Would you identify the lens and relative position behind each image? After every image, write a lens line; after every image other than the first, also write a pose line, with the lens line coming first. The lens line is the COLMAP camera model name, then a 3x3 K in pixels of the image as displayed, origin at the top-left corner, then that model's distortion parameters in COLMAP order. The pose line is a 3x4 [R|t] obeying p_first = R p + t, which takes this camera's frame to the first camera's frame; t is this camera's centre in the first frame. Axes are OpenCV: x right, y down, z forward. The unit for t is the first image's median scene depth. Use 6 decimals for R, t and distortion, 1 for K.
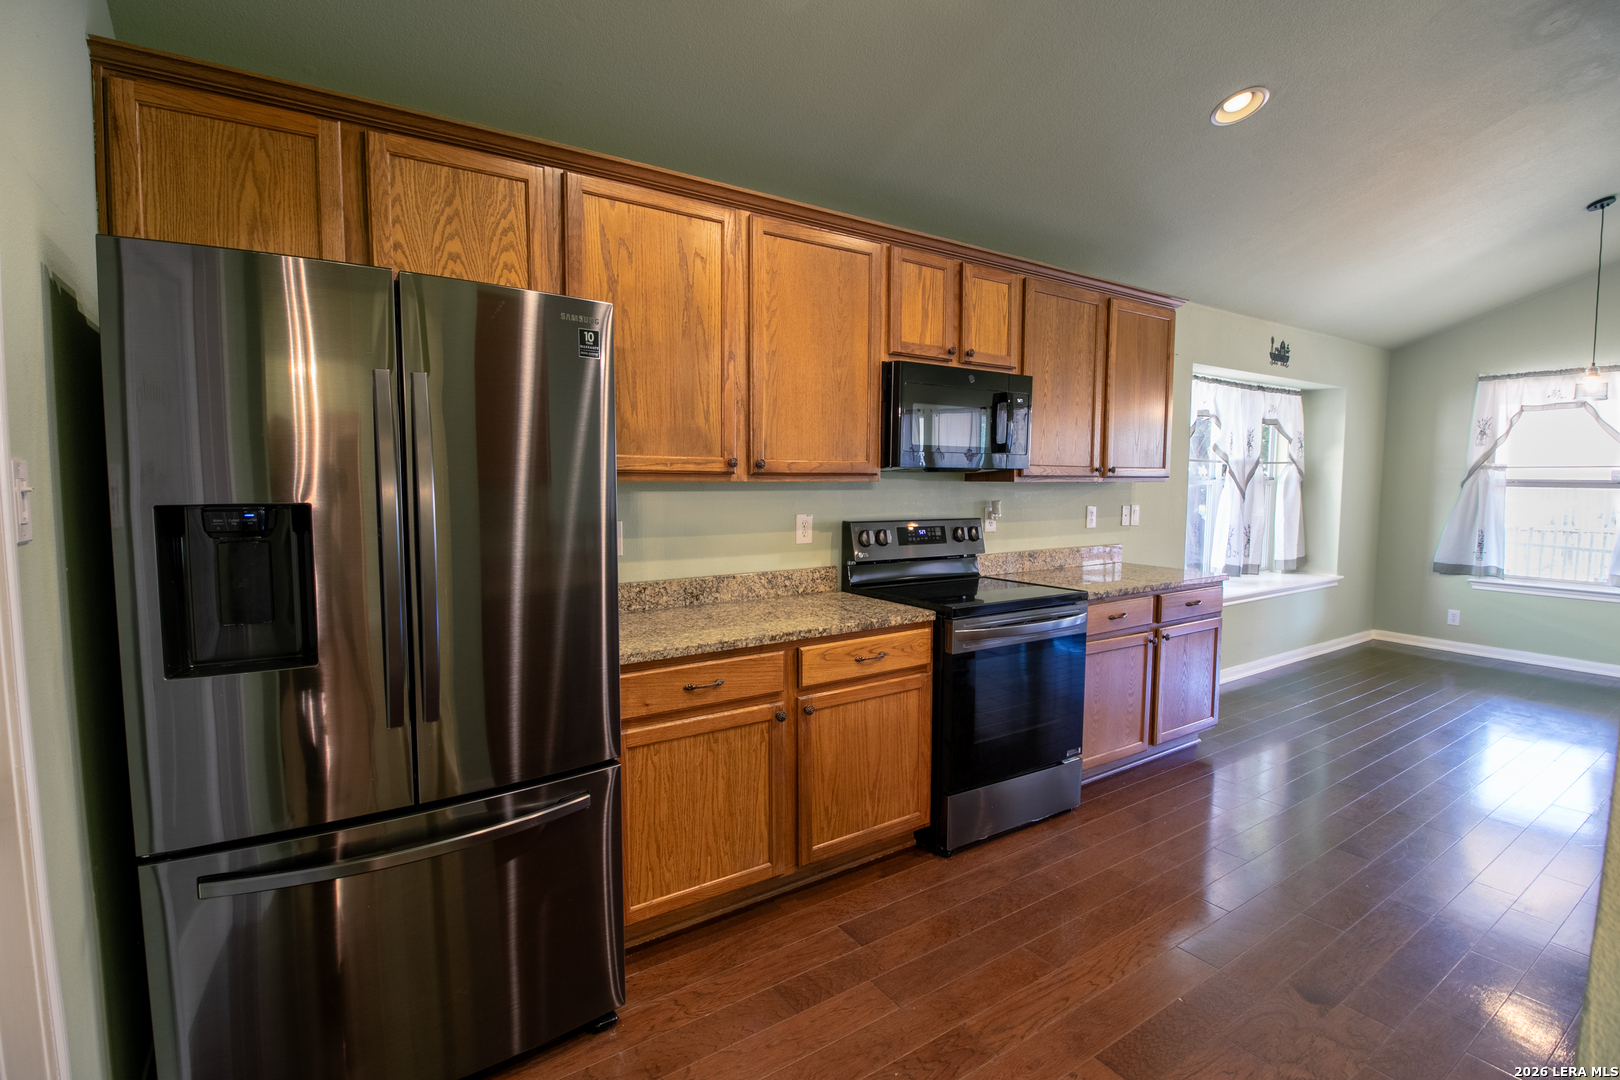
lens RADIAL K [[745.5, 0, 800.8], [0, 745.5, 540.4], [0, 0, 1]] dist [0.000410, -0.015797]
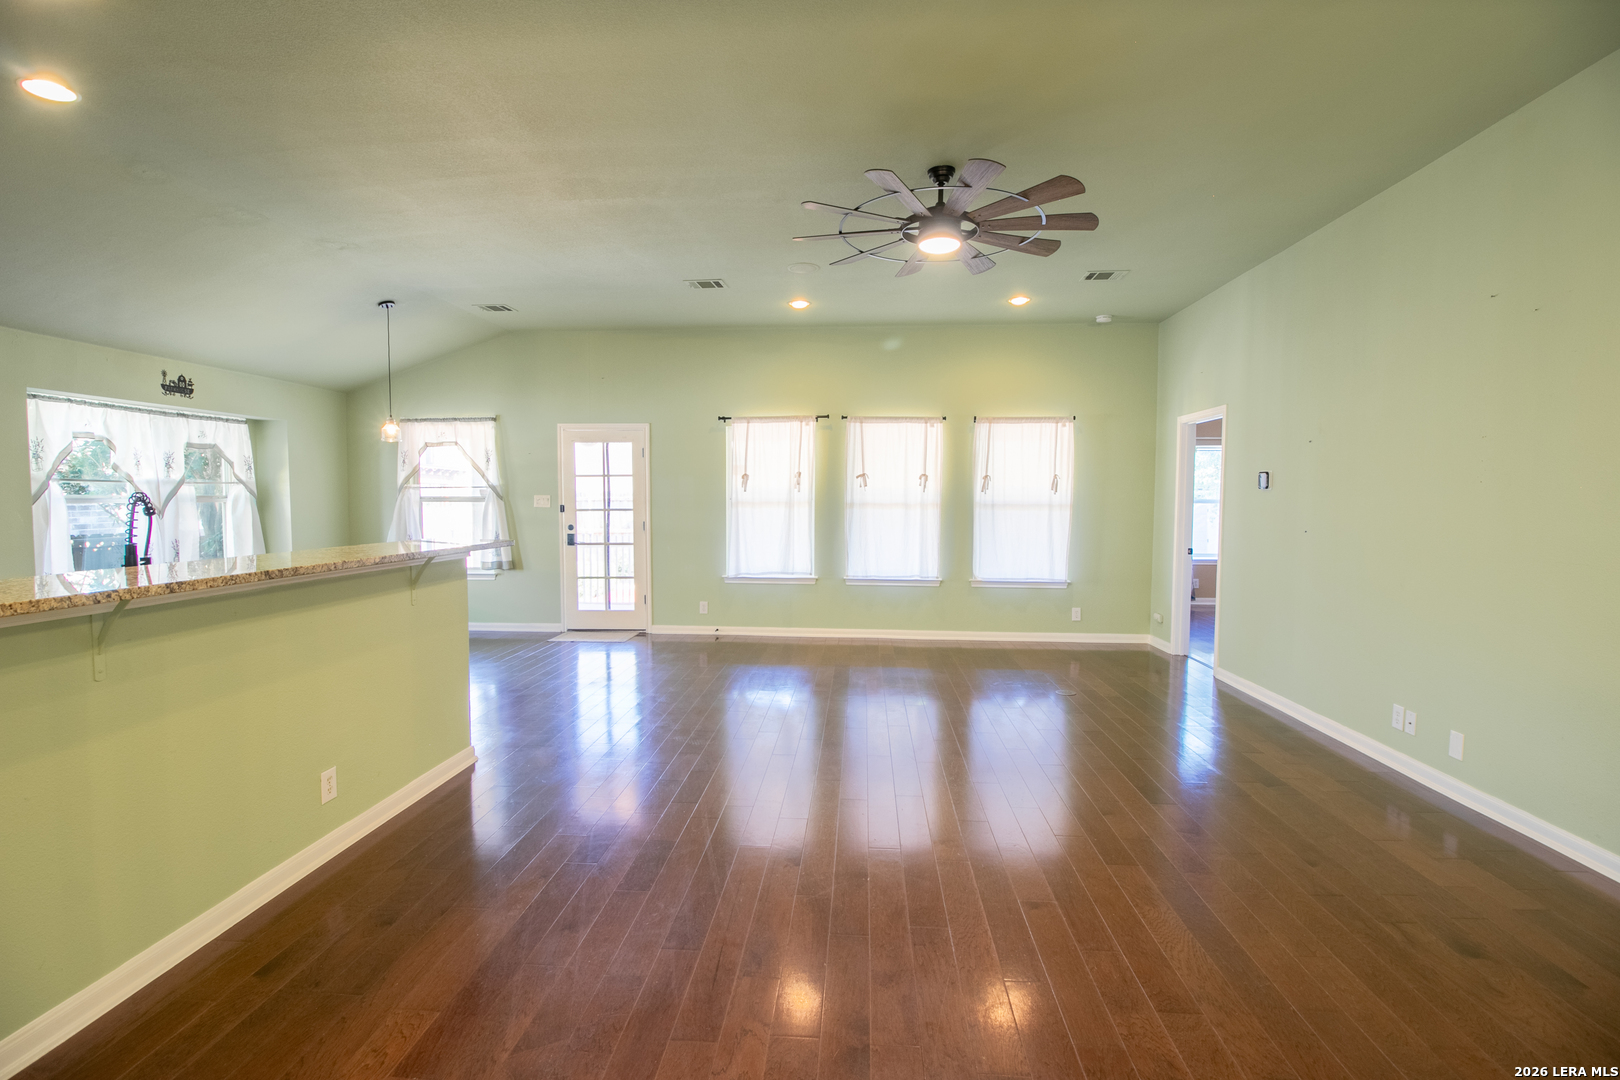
lens RADIAL K [[748.1, 0, 805.5], [0, 748.1, 538.1], [0, 0, 1]] dist [0.000763, -0.014298]
pose [[0.616210, -0.043946, 0.786355, 0.429445], [0.063815, 0.997945, 0.005764, 0.041525], [-0.784992, 0.046629, 0.617748, -0.545282]]
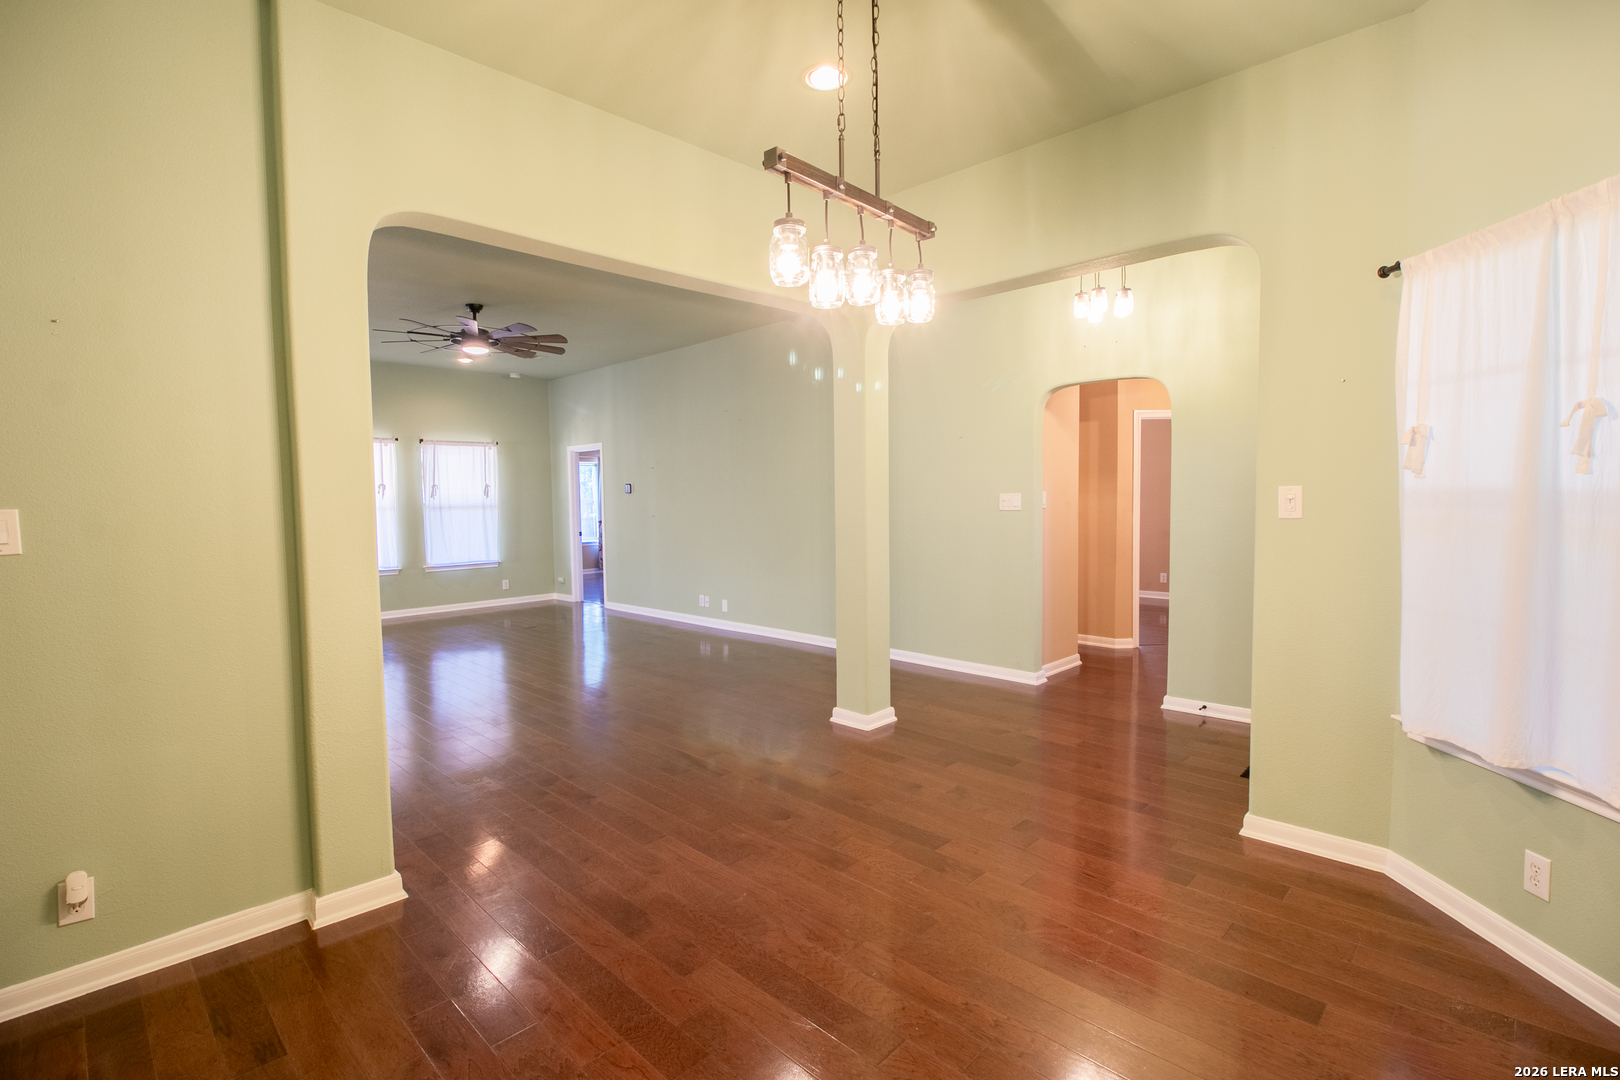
lens RADIAL K [[748.1, 0, 805.5], [0, 748.1, 538.1], [0, 0, 1]] dist [0.000763, -0.014298]
pose [[-0.205852, -0.057093, 0.976916, -0.392288], [0.096297, 0.992270, 0.078281, 0.023355], [-0.973833, 0.110189, -0.198763, -0.432061]]
